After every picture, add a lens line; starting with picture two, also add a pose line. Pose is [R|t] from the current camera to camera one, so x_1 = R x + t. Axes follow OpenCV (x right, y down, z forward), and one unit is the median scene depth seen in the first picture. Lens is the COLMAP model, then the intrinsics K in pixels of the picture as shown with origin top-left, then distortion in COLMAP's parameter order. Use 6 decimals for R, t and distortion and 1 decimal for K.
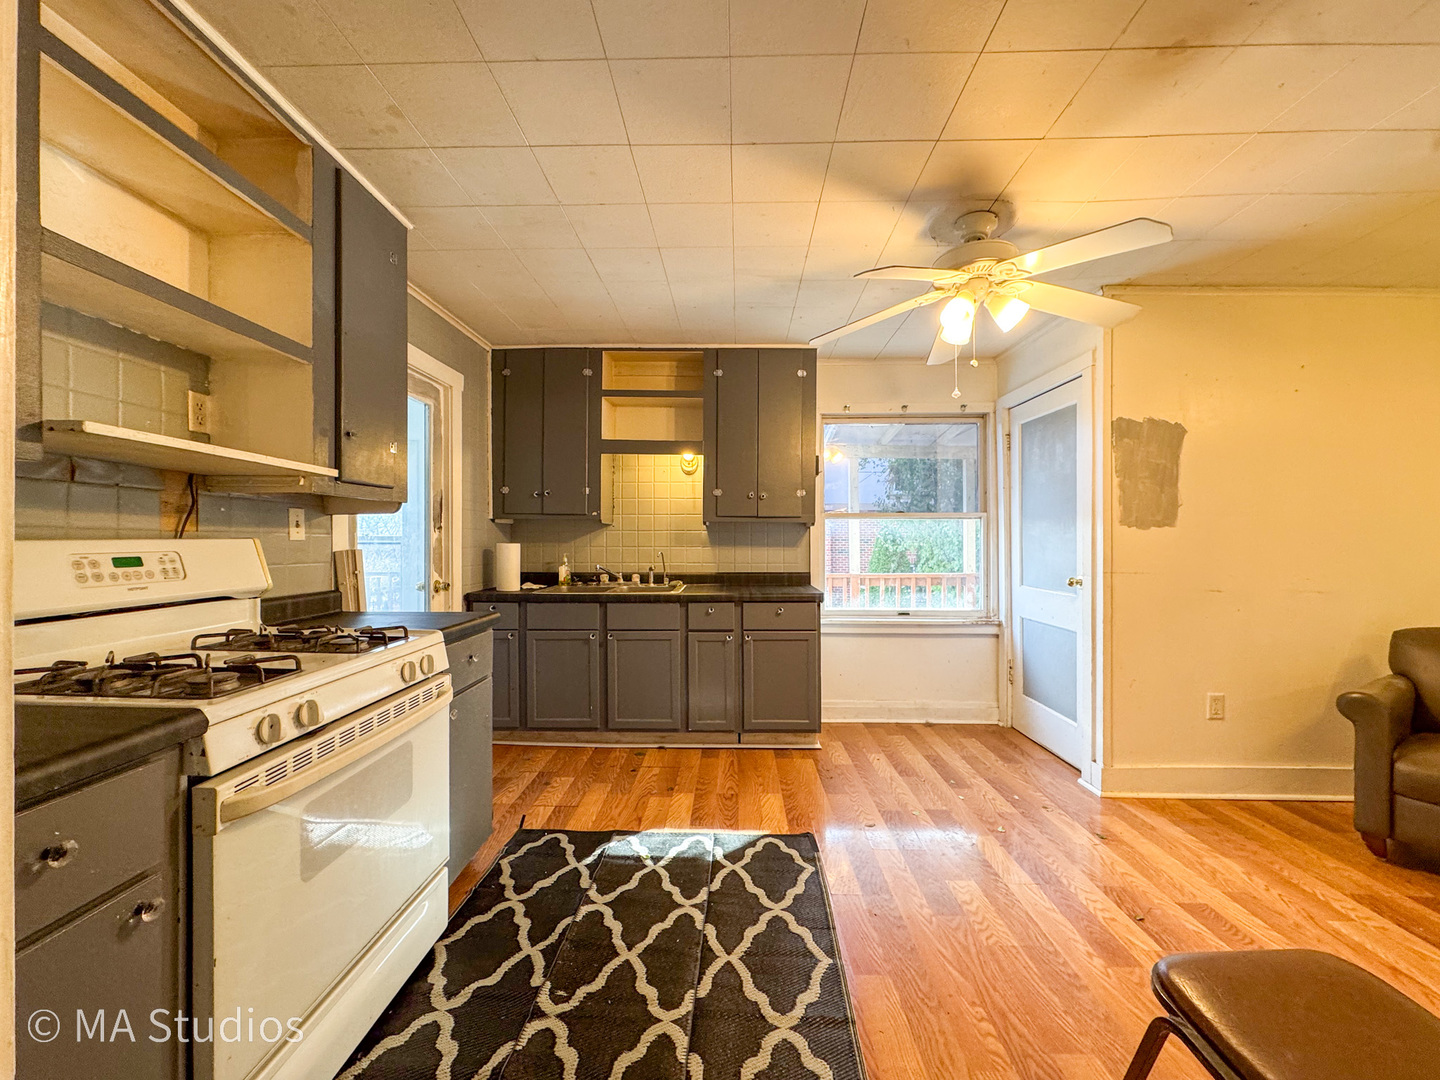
lens RADIAL K [[580.5, 0, 714.6], [0, 580.5, 541.3], [0, 0, 1]] dist [0.000283, -0.000610]
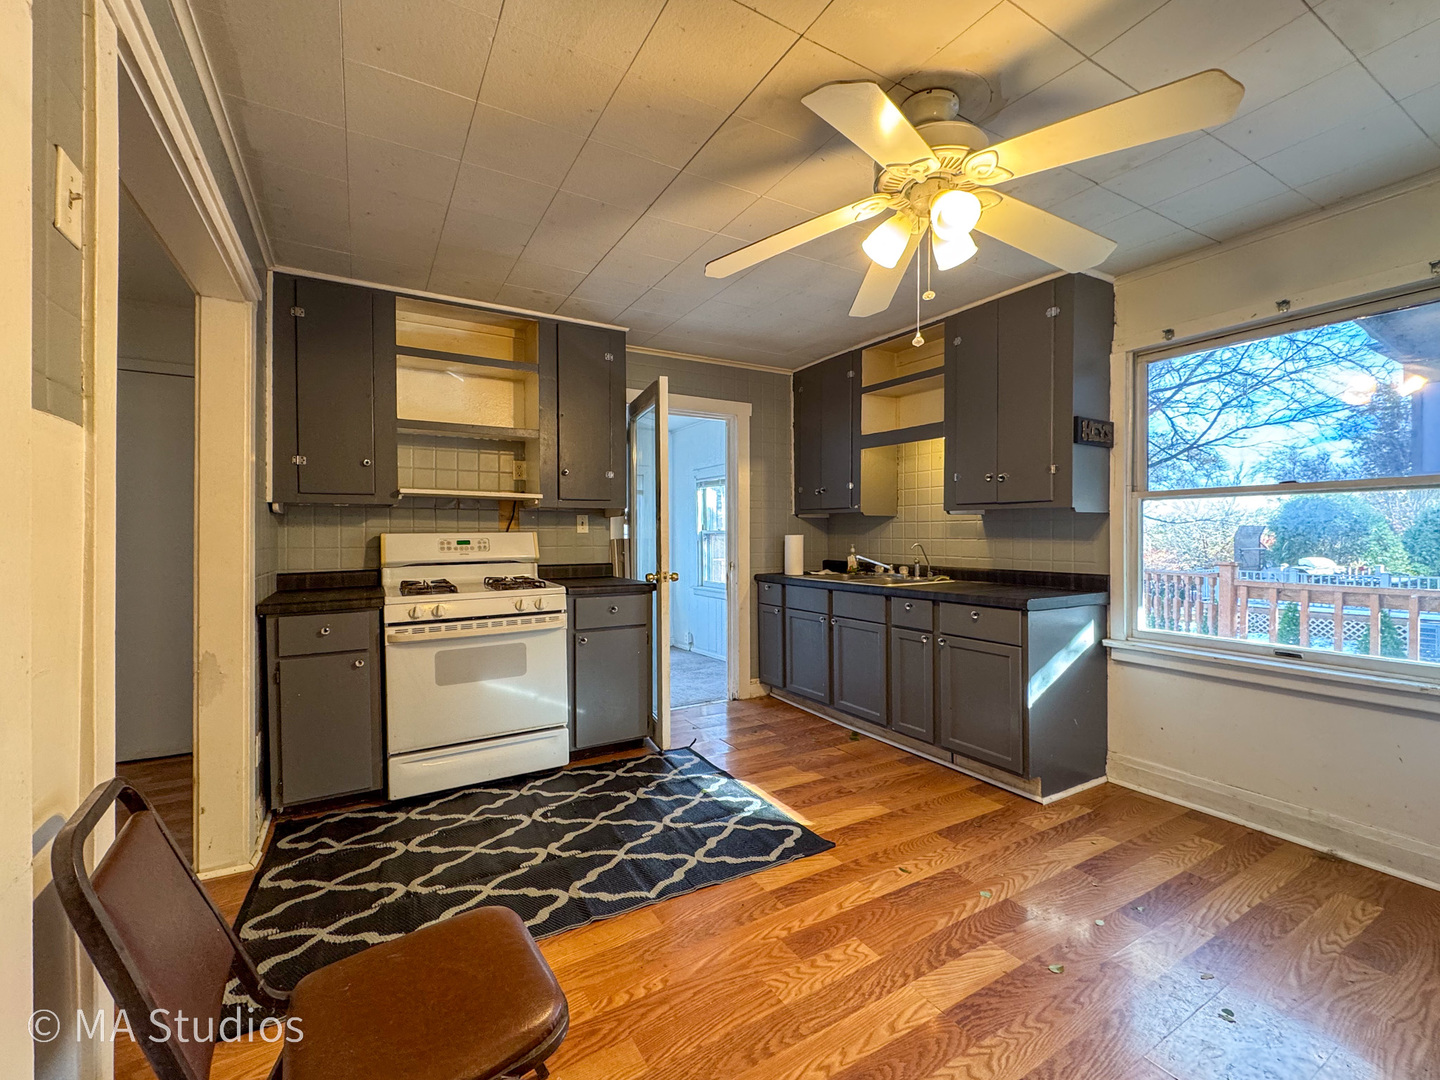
lens RADIAL K [[580.5, 0, 709.7], [0, 580.5, 535.8], [0, 0, 1]] dist [0.000283, -0.000610]
pose [[0.546347, 0.002489, -0.837555, 0.723791], [0.002330, 0.999987, 0.004492, 0.000378], [0.837555, -0.004406, 0.546334, 0.272837]]
